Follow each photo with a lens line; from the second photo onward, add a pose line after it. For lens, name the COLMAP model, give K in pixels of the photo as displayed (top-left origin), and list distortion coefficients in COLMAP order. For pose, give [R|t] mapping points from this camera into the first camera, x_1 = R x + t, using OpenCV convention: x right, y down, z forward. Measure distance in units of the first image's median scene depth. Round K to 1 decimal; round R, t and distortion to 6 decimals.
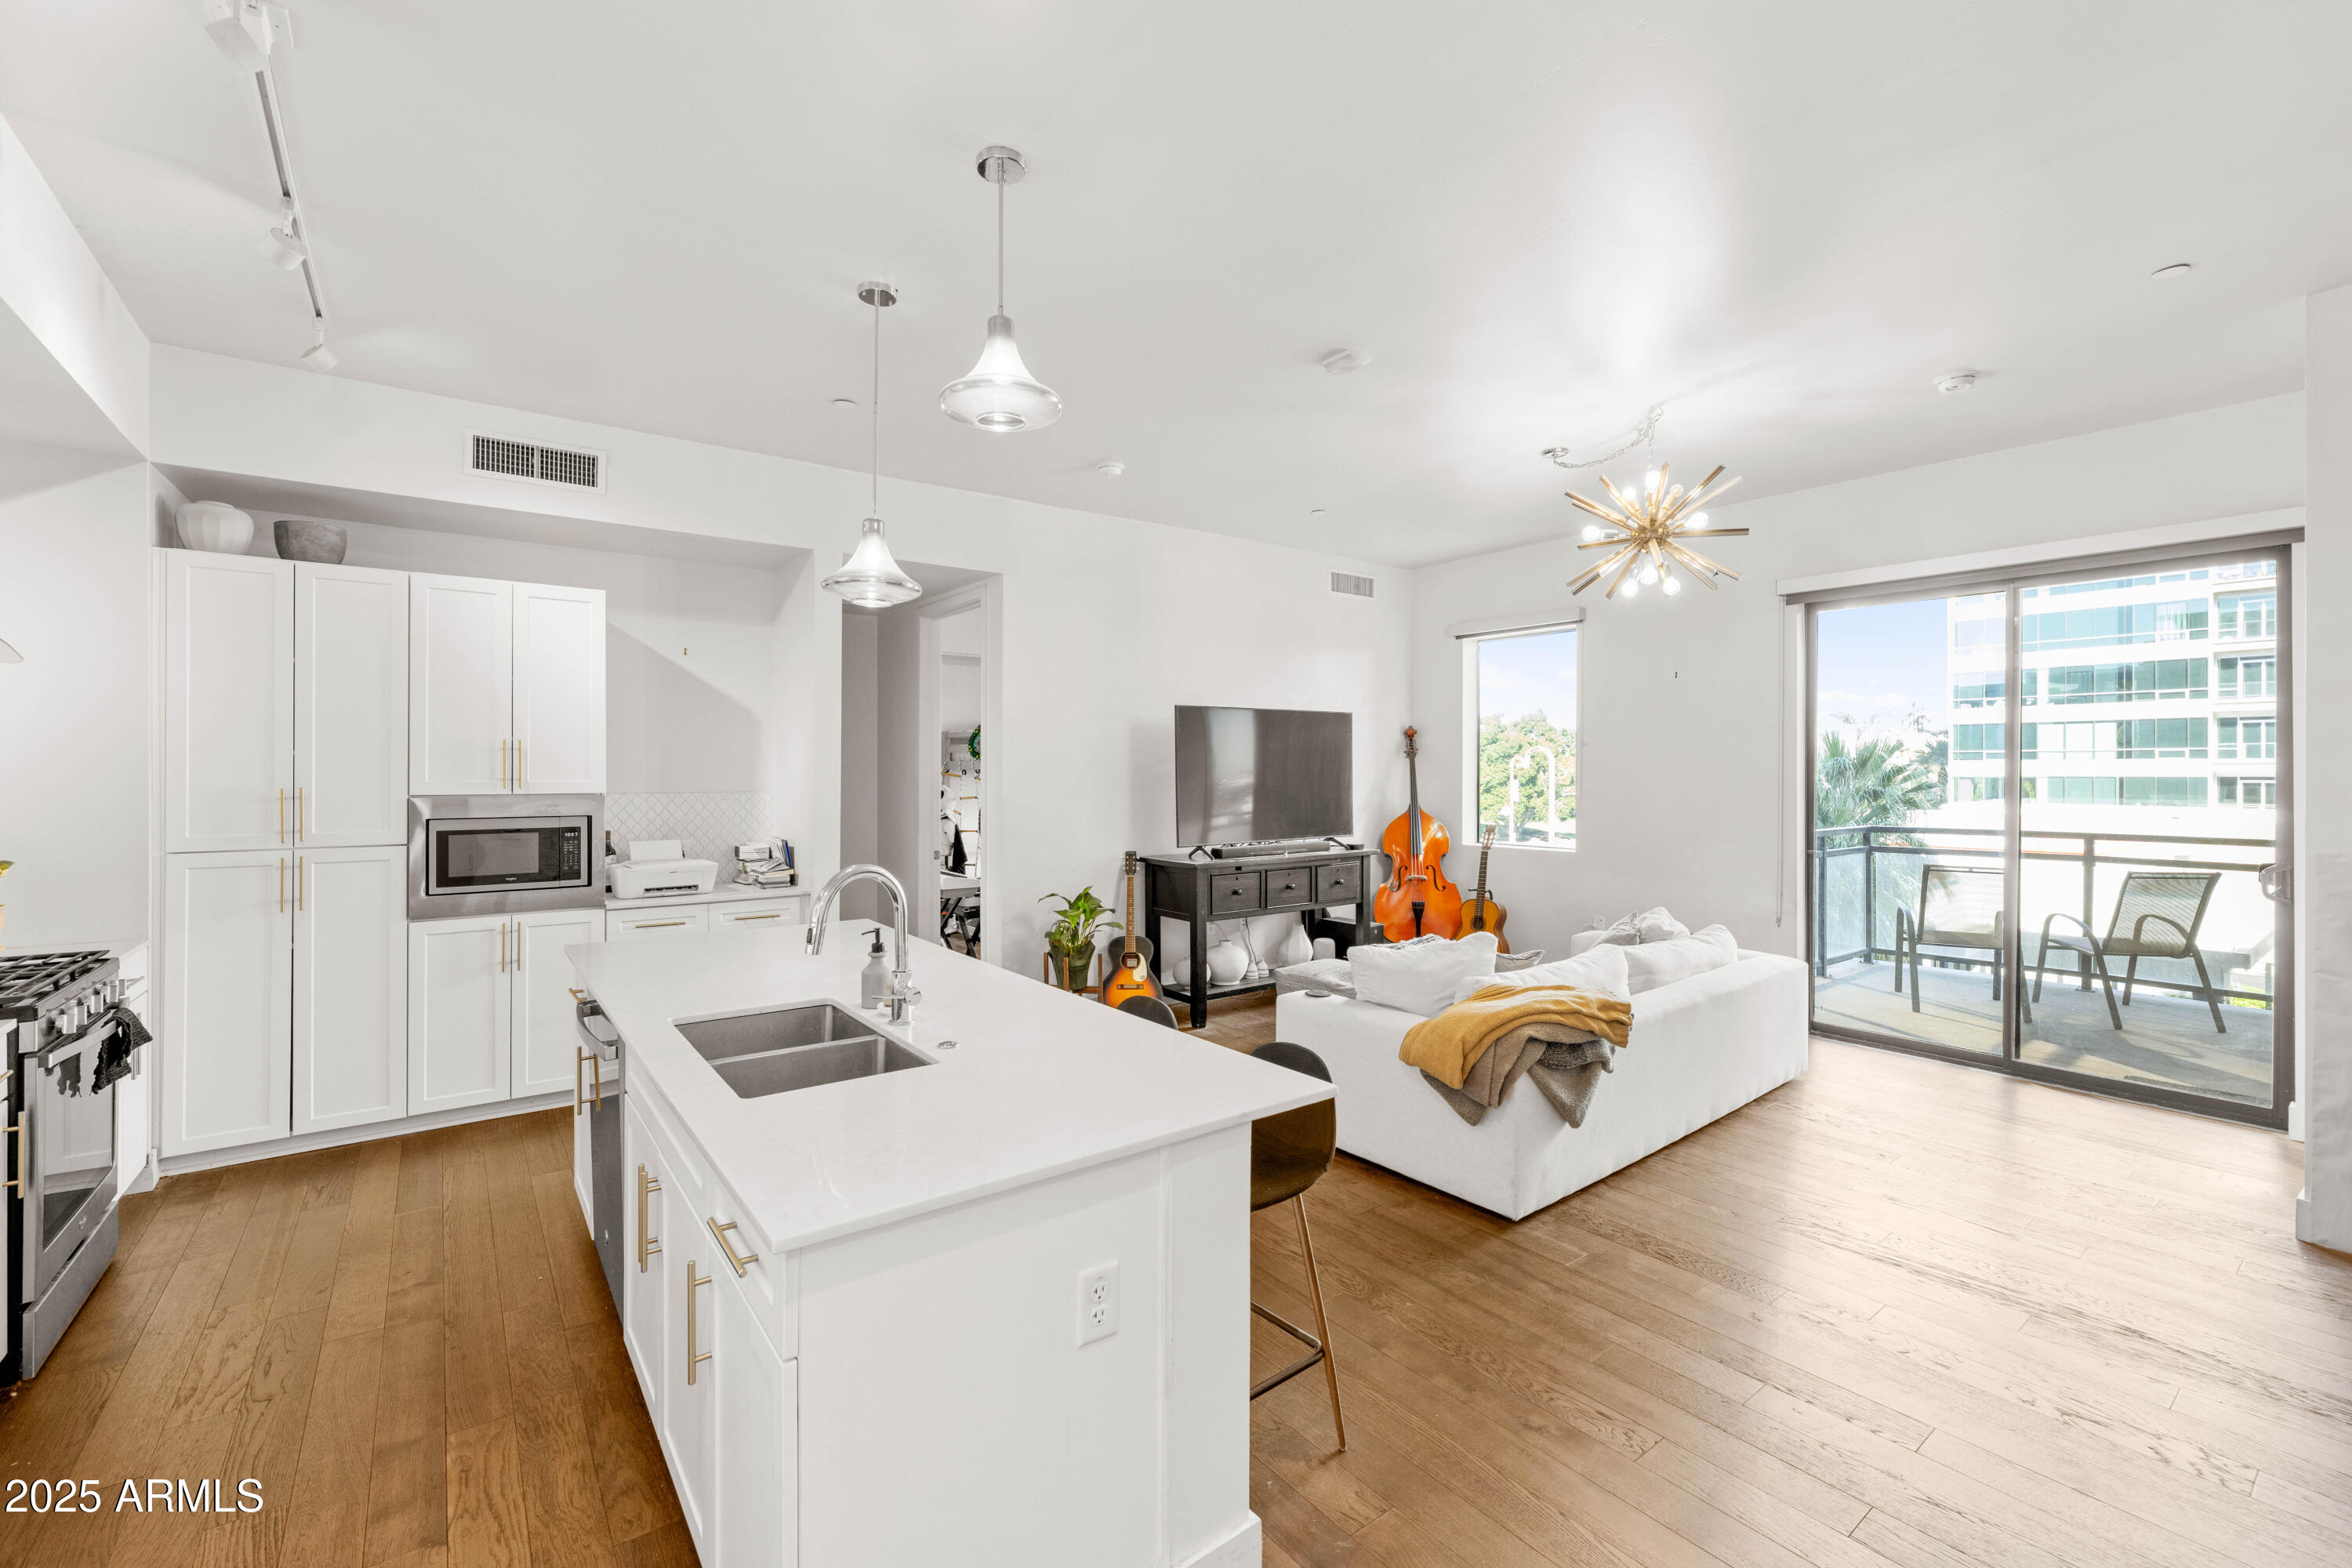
lens RADIAL K [[959.6, 0, 1162.6], [0, 959.6, 782.6], [0, 0, 1]] dist [-0.001622, -0.000327]
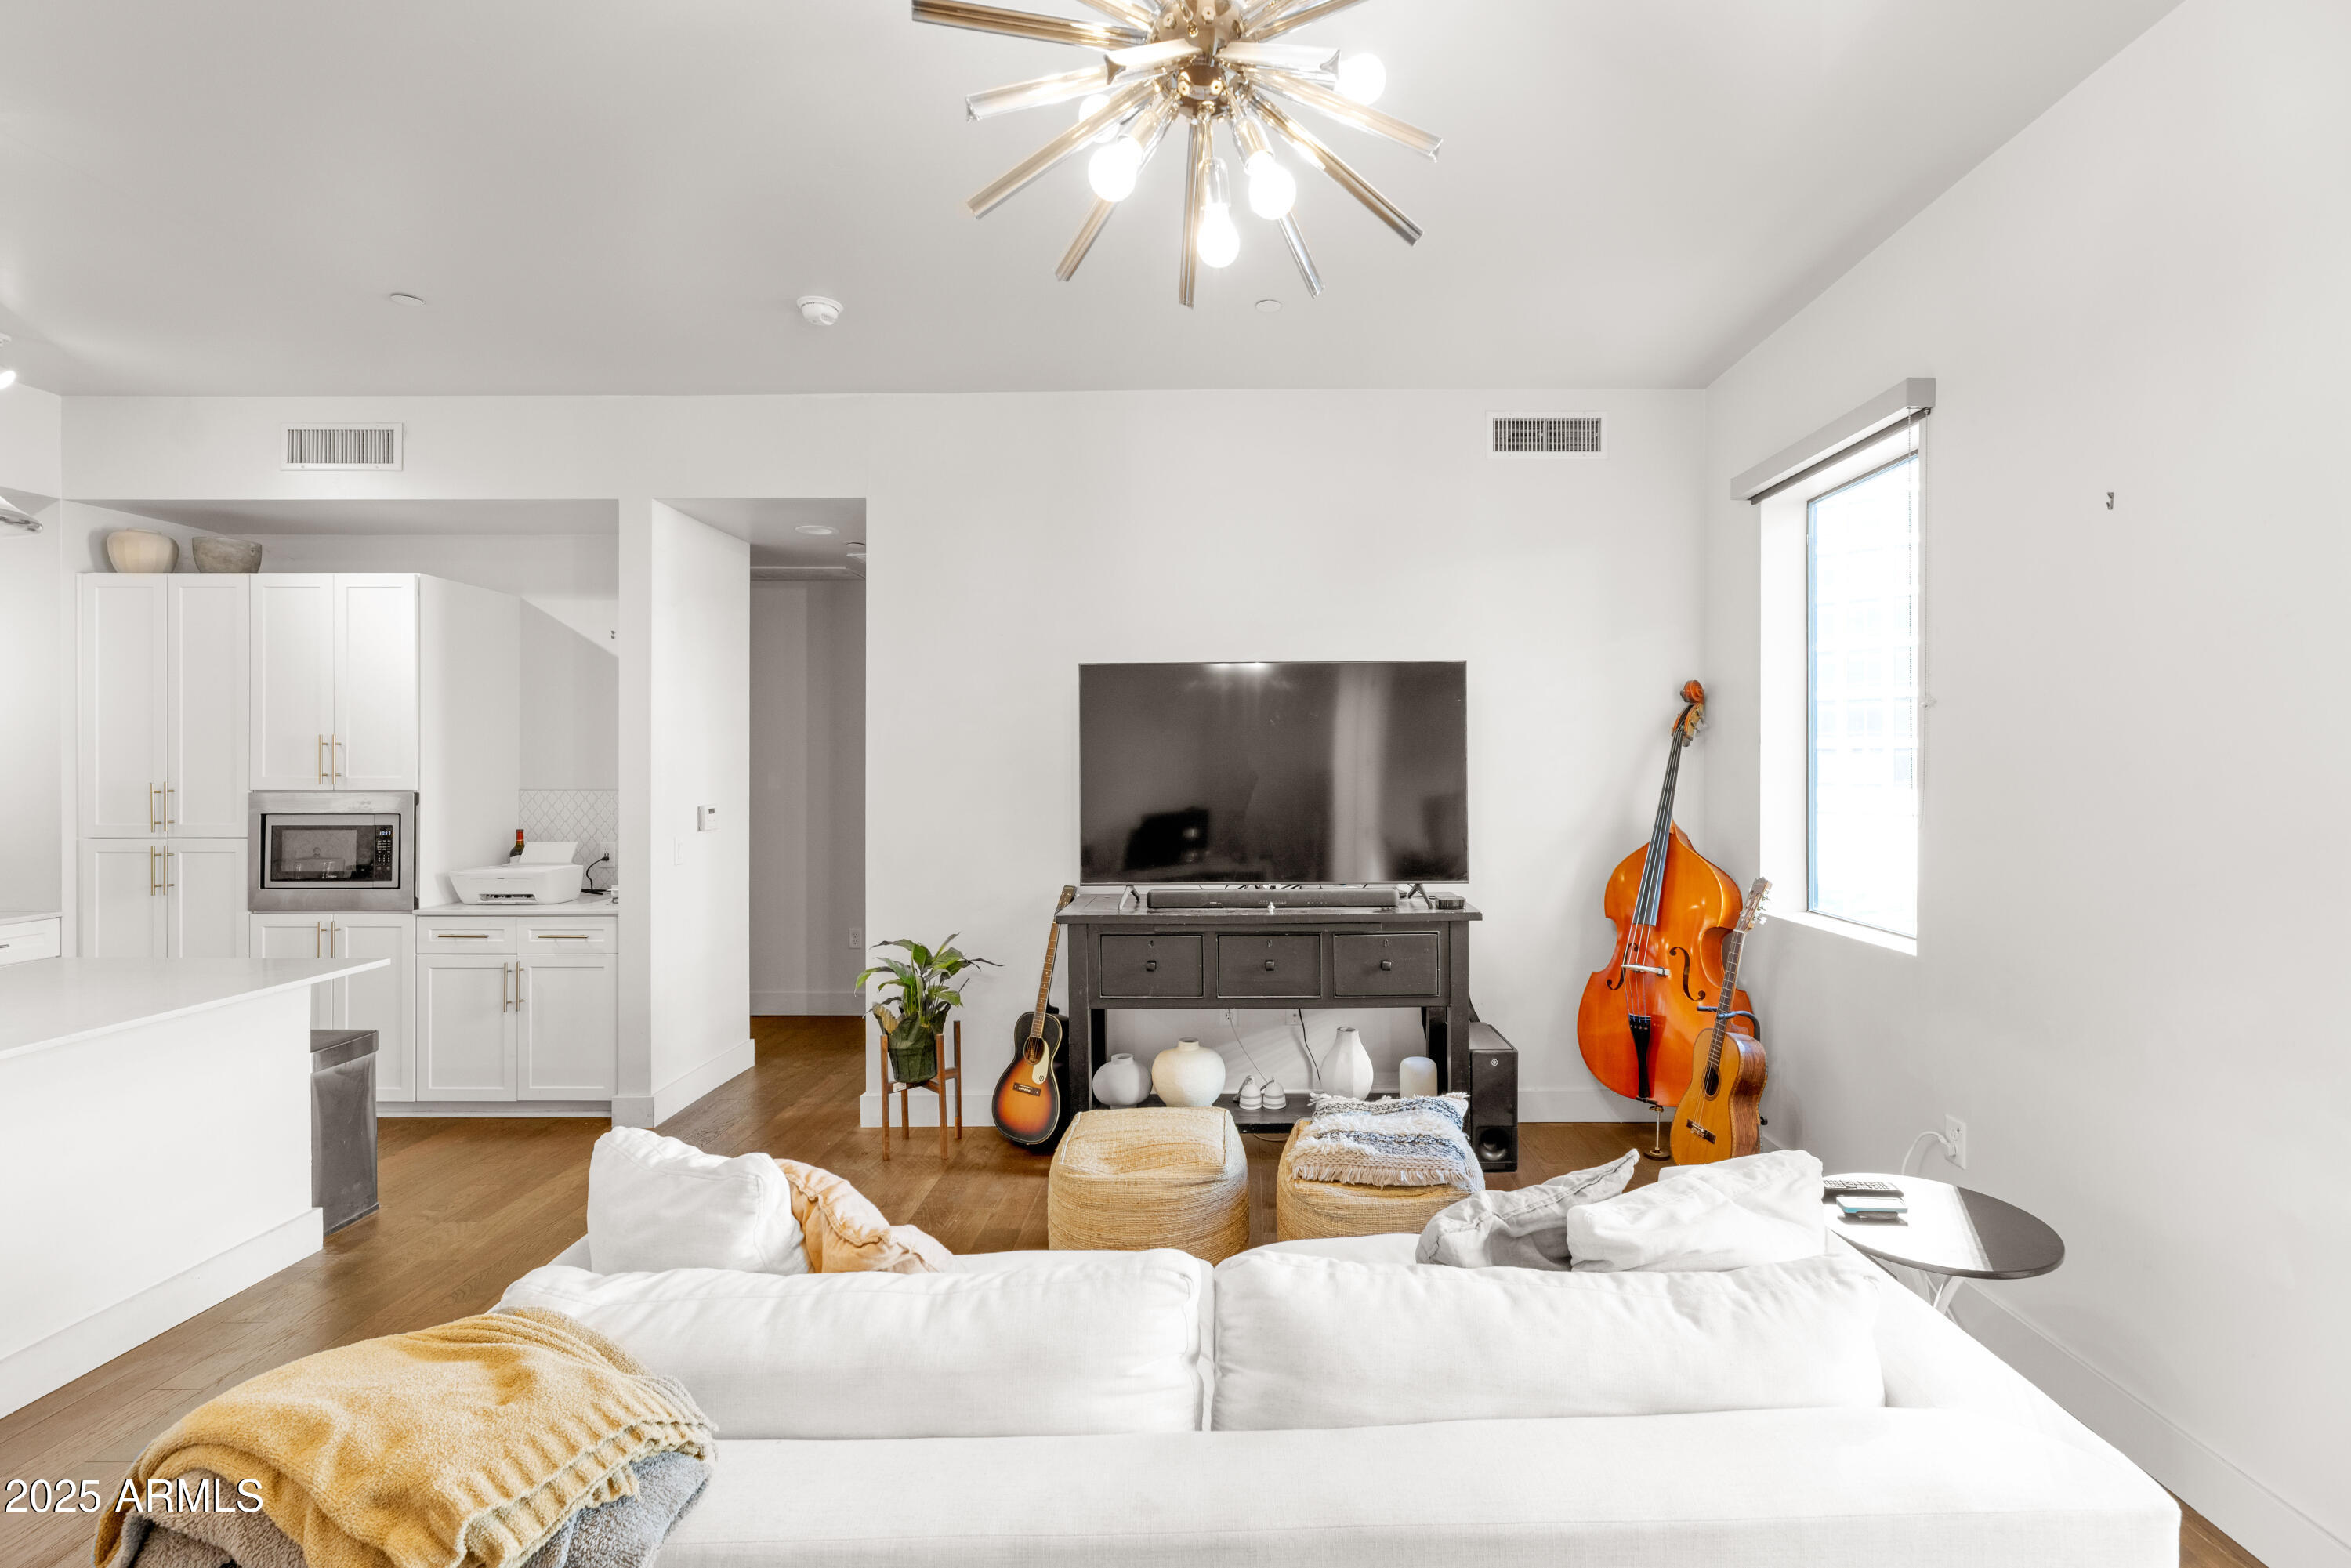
lens RADIAL K [[1043.8, 0, 1222.9], [0, 1043.8, 770.1], [0, 0, 1]] dist [-0.002679, 0.000405]
pose [[0.810969, 0.002920, -0.585082, 0.659734], [-0.006878, 0.999966, -0.004542, -0.009348], [0.585049, 0.007708, 0.810962, 0.648145]]
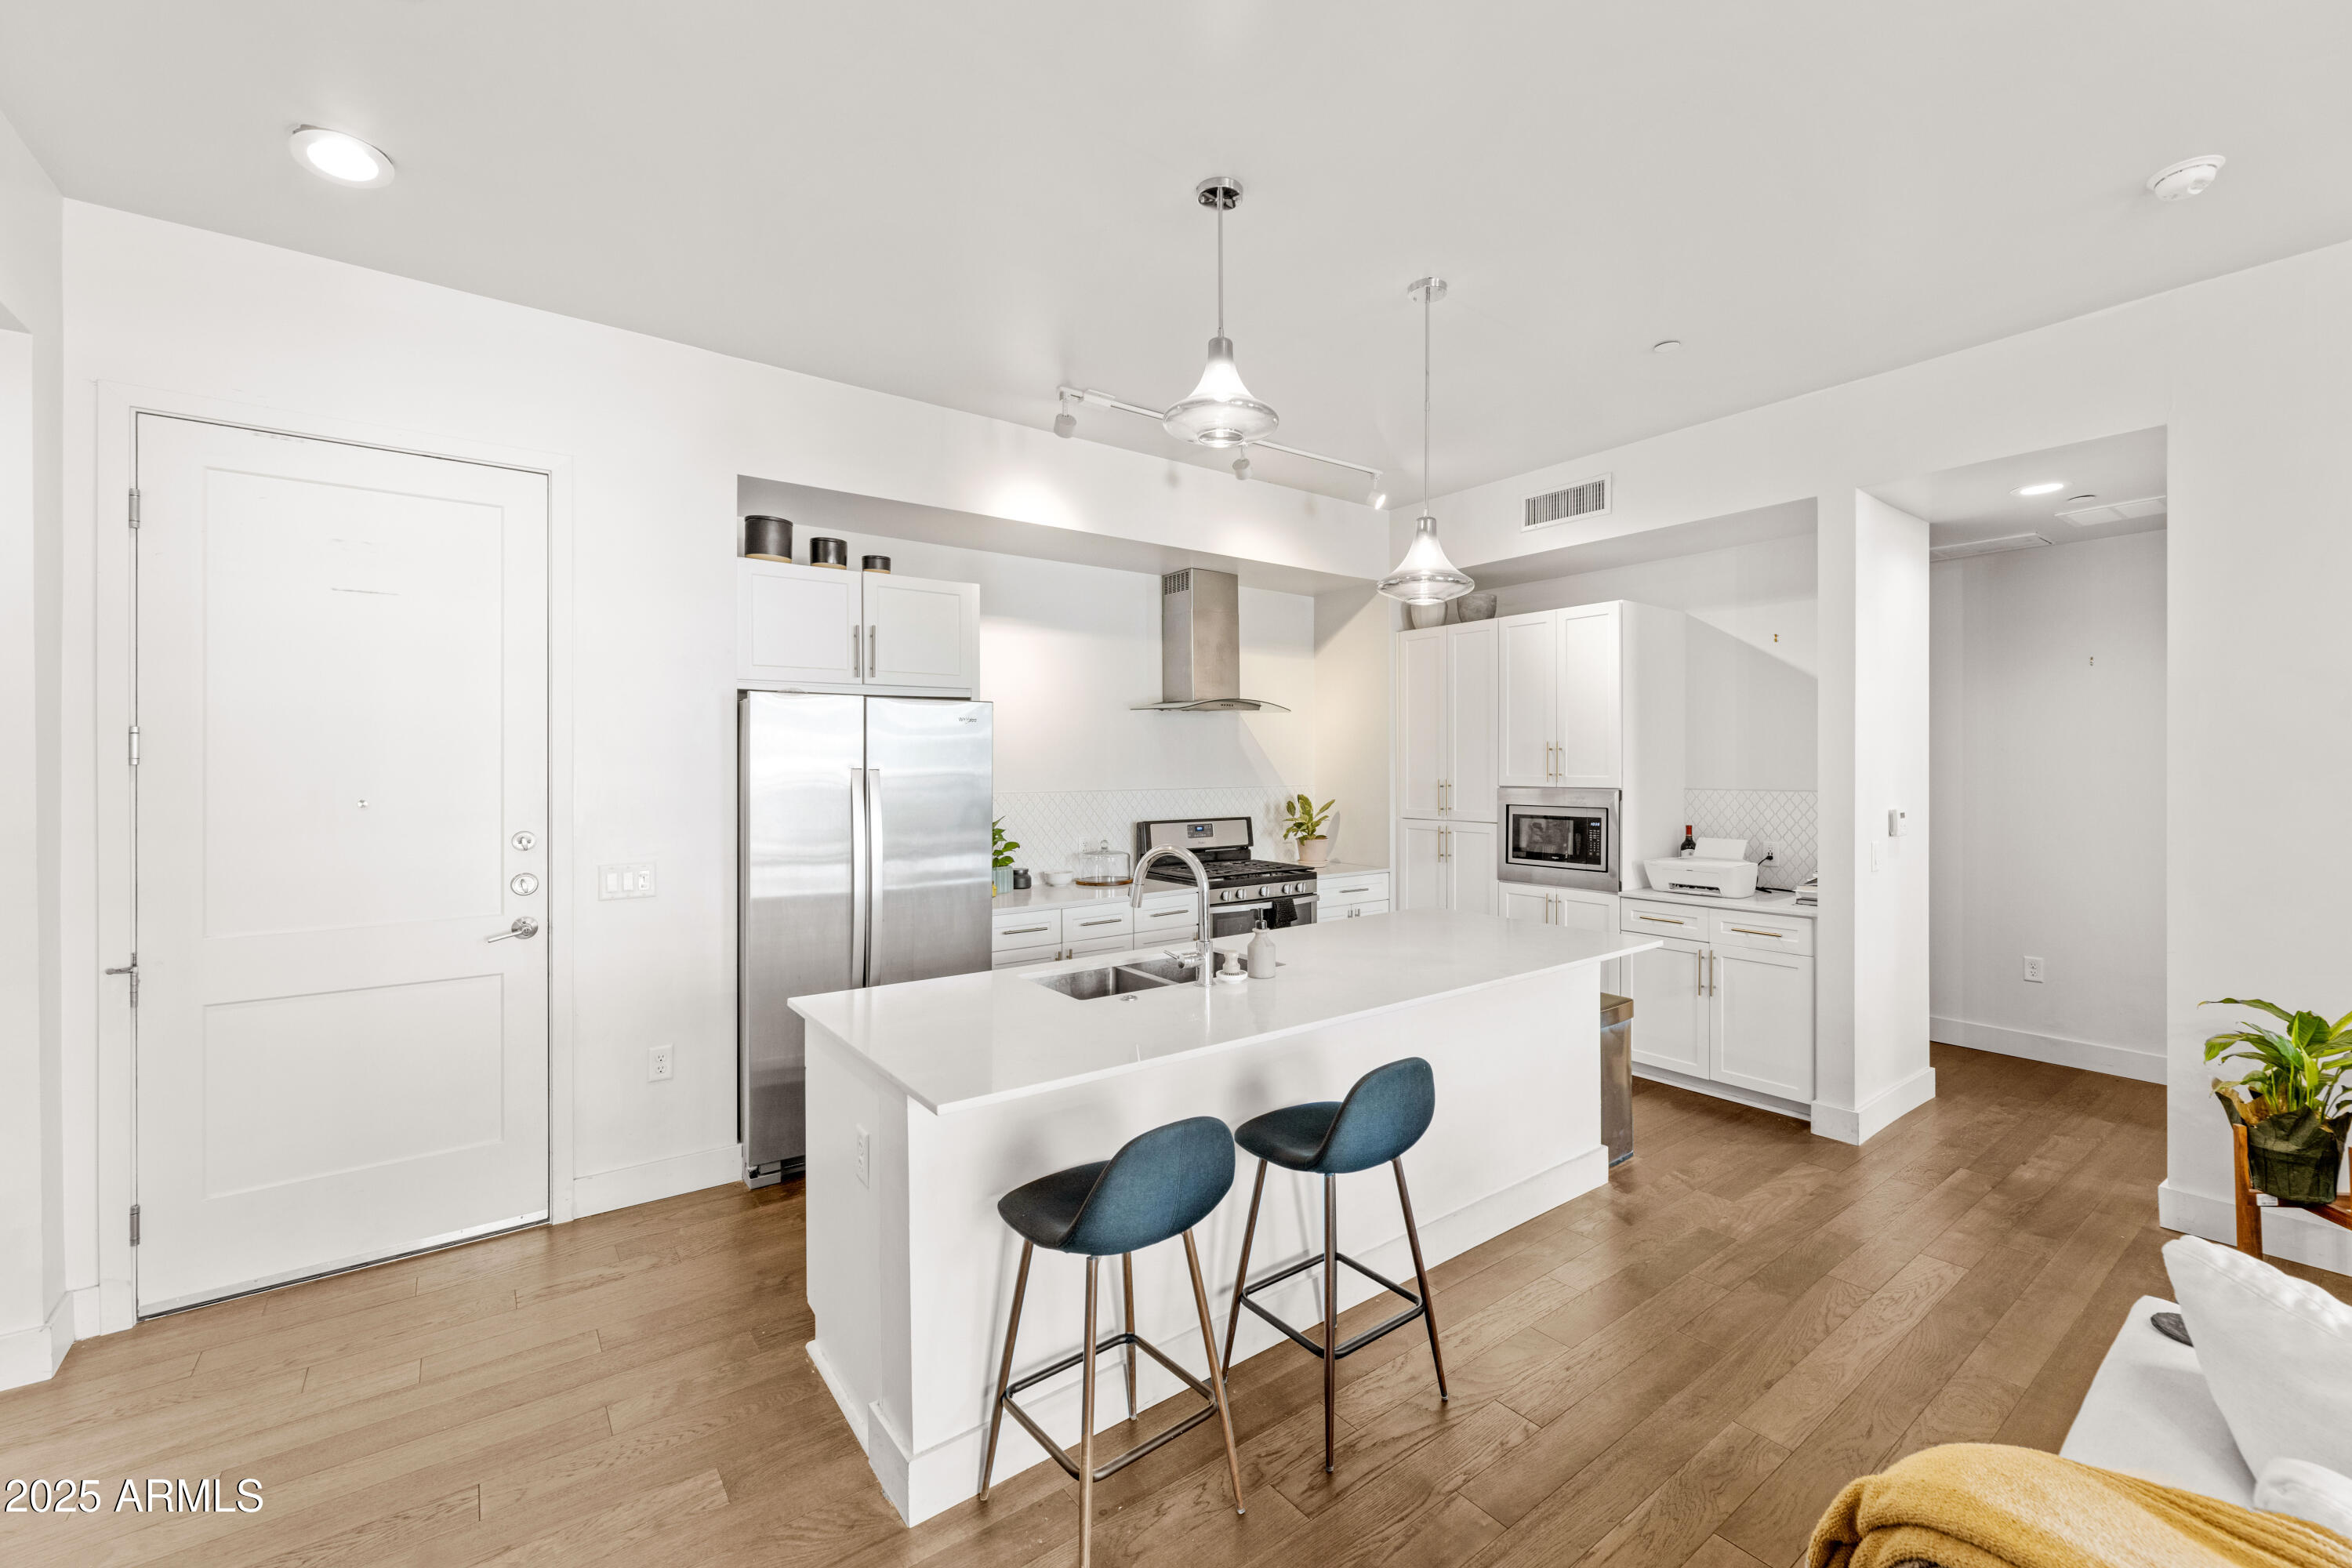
lens RADIAL K [[959.6, 0, 1228.8], [0, 959.6, 764.1], [0, 0, 1]] dist [-0.001622, -0.000327]
pose [[0.044483, -0.002773, -0.999006, 0.482985], [-0.008932, 0.999955, -0.003173, -0.008550], [0.998970, 0.009064, 0.044456, 0.522562]]
